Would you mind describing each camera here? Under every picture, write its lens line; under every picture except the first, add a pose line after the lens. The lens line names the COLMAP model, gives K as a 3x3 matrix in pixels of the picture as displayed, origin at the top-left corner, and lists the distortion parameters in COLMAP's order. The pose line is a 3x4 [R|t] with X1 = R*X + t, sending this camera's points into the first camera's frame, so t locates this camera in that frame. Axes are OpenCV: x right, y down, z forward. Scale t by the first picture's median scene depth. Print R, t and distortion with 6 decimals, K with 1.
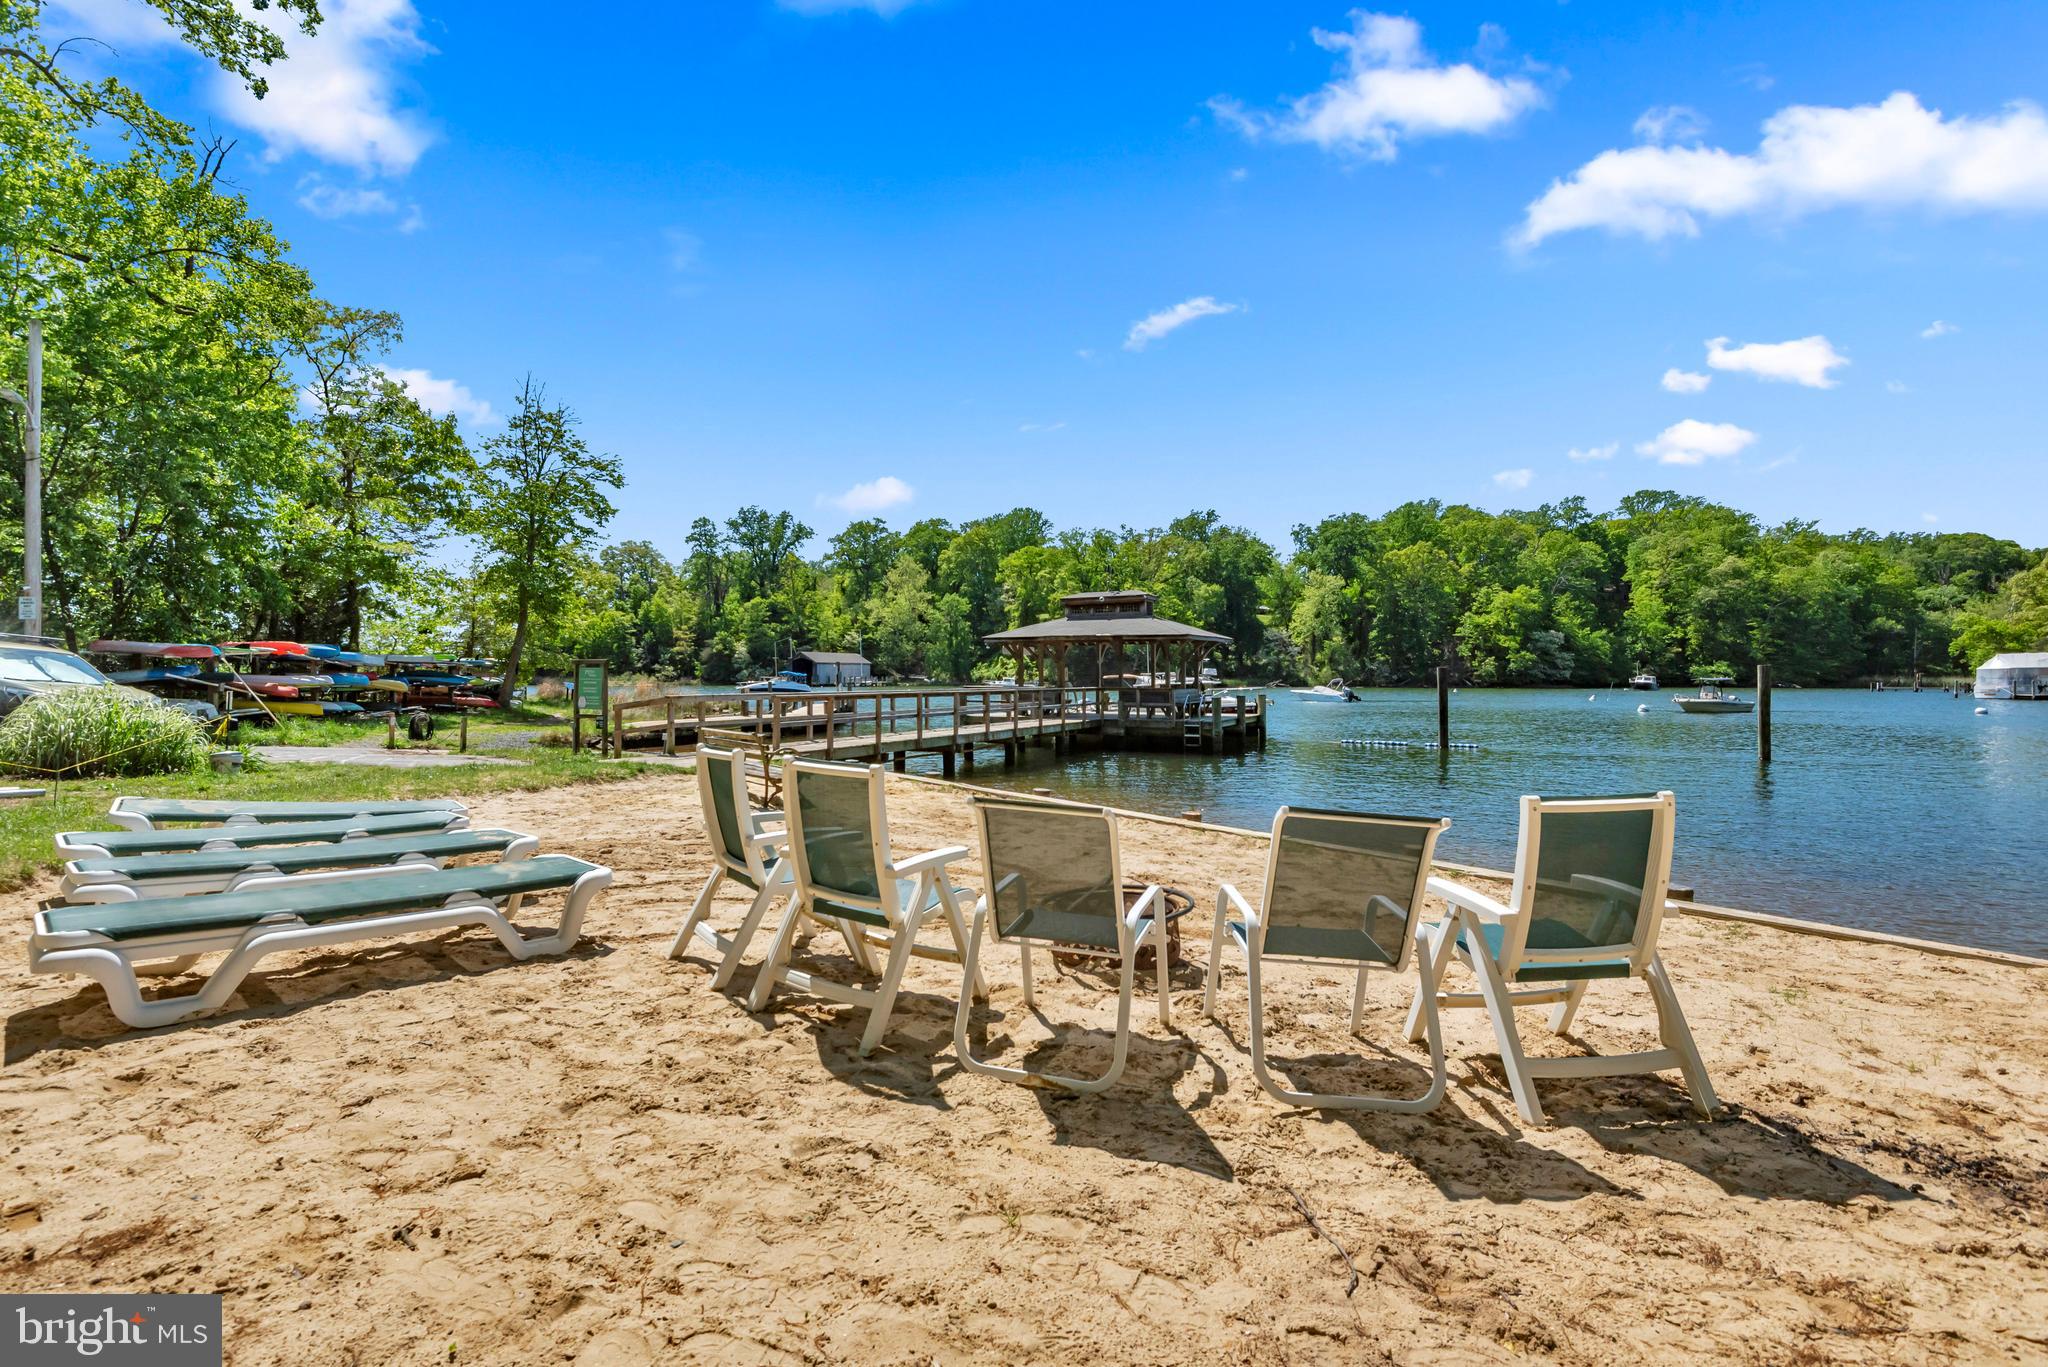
lens RADIAL K [[914.2, 0, 1013.4], [0, 914.2, 685.8], [0, 0, 1]] dist [0.010825, -0.005506]
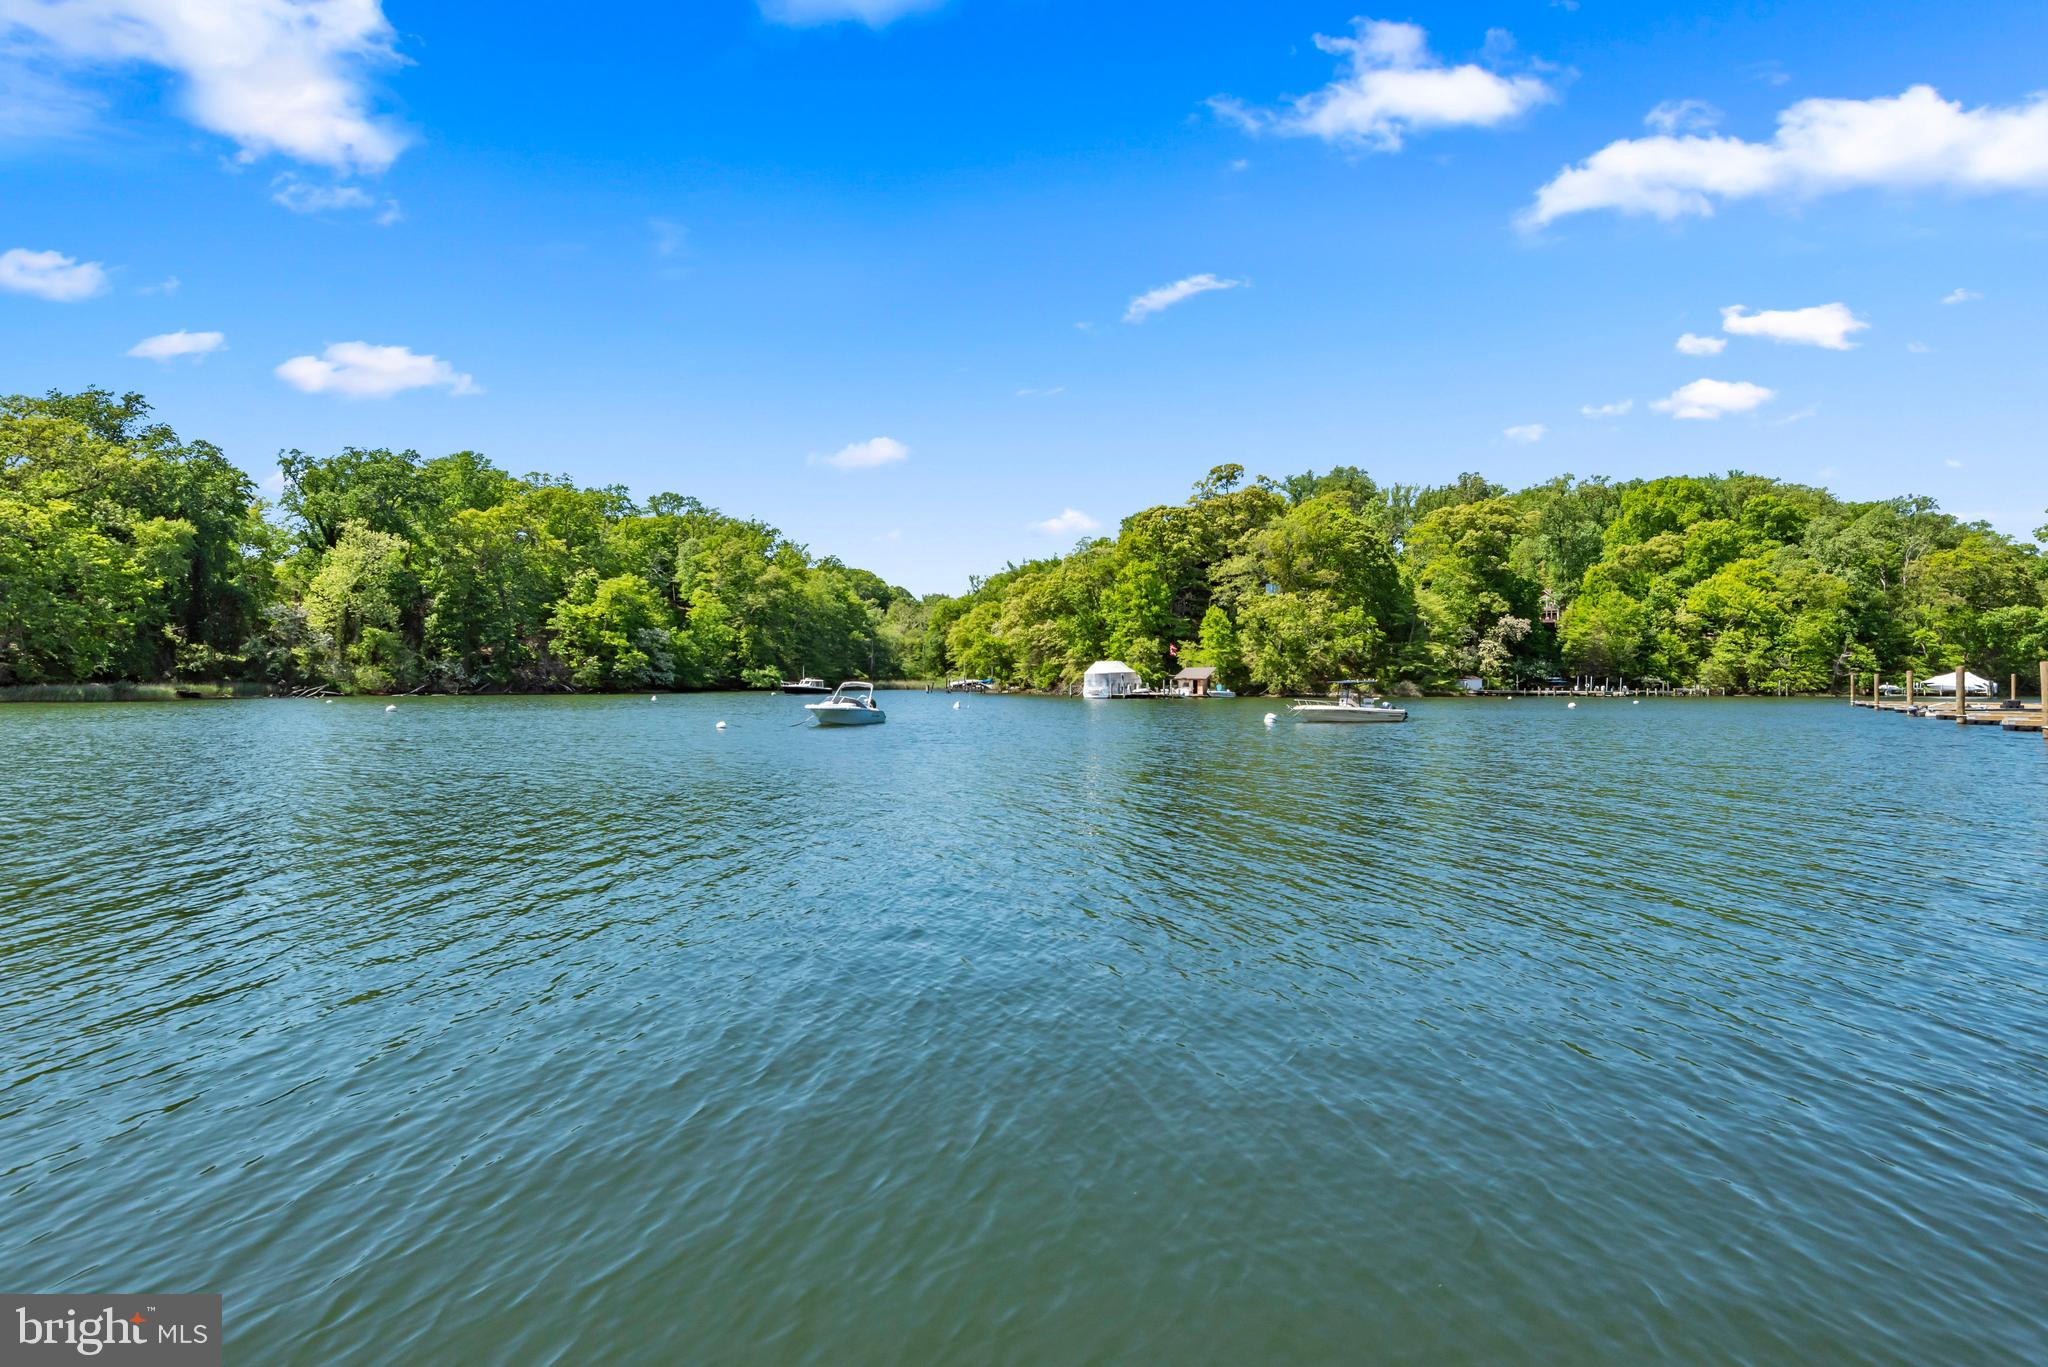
lens RADIAL K [[966.2, 0, 1023.3], [0, 966.2, 667.1], [0, 0, 1]] dist [0.001736, -0.003685]
pose [[0.495116, 0.012938, 0.868731, -0.035282], [0.008789, 0.999763, -0.019898, -0.001317], [-0.868783, 0.017487, 0.494885, 0.216335]]
